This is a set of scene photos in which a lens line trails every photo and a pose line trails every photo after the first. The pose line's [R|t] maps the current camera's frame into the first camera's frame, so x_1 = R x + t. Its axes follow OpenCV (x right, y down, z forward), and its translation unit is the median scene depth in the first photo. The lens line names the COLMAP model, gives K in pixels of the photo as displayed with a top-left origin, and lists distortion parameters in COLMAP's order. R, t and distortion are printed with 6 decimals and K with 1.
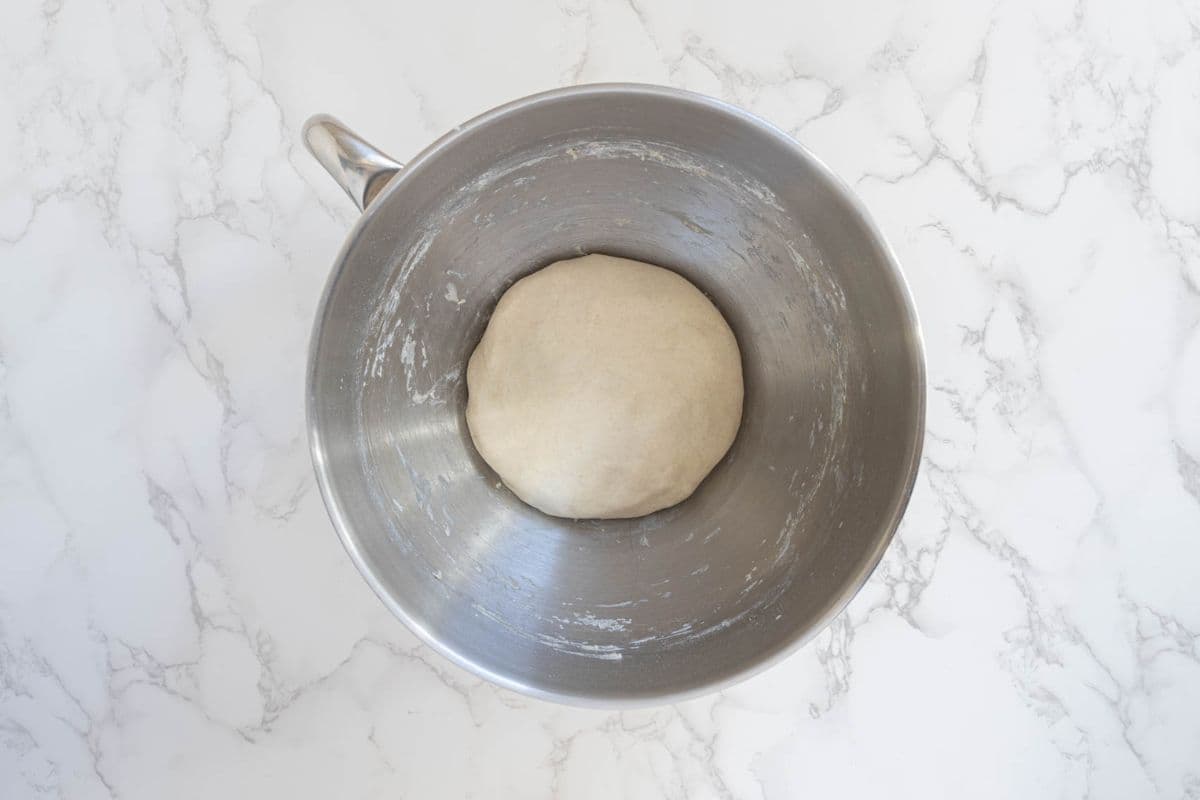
lens RADIAL K [[2663.4, 0, 609.1], [0, 2663.4, 400.9], [0, 0, 1]] dist [0.159060, 0.000000]
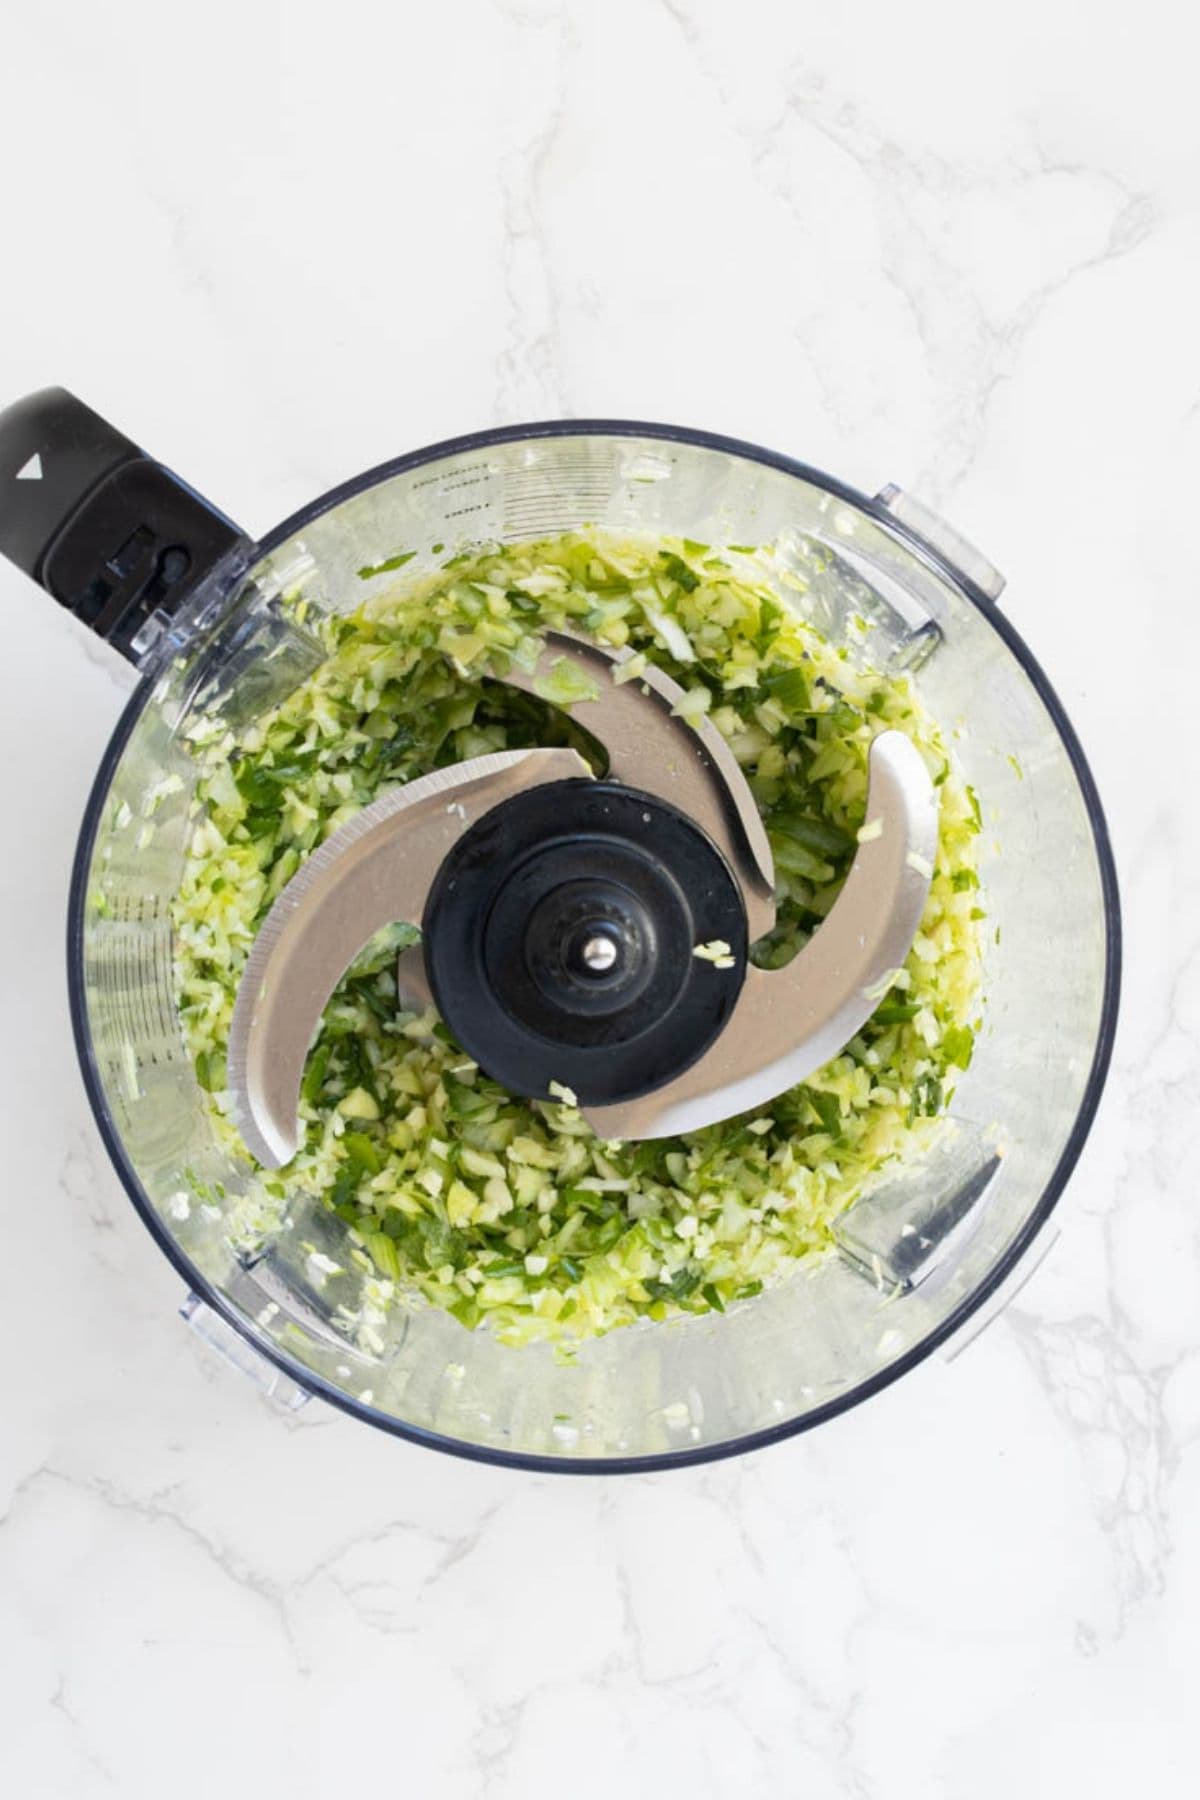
lens RADIAL K [[3995.1, 0, 592.0], [0, 3995.1, 900.1], [0, 0, 1]] dist [0.159060, 0.000000]
pose [[0.999817, 0.001631, -0.019055, 0.009345], [-0.001672, 0.999996, -0.002165, -0.001745], [0.019051, 0.002196, 0.999816, 0.350949]]
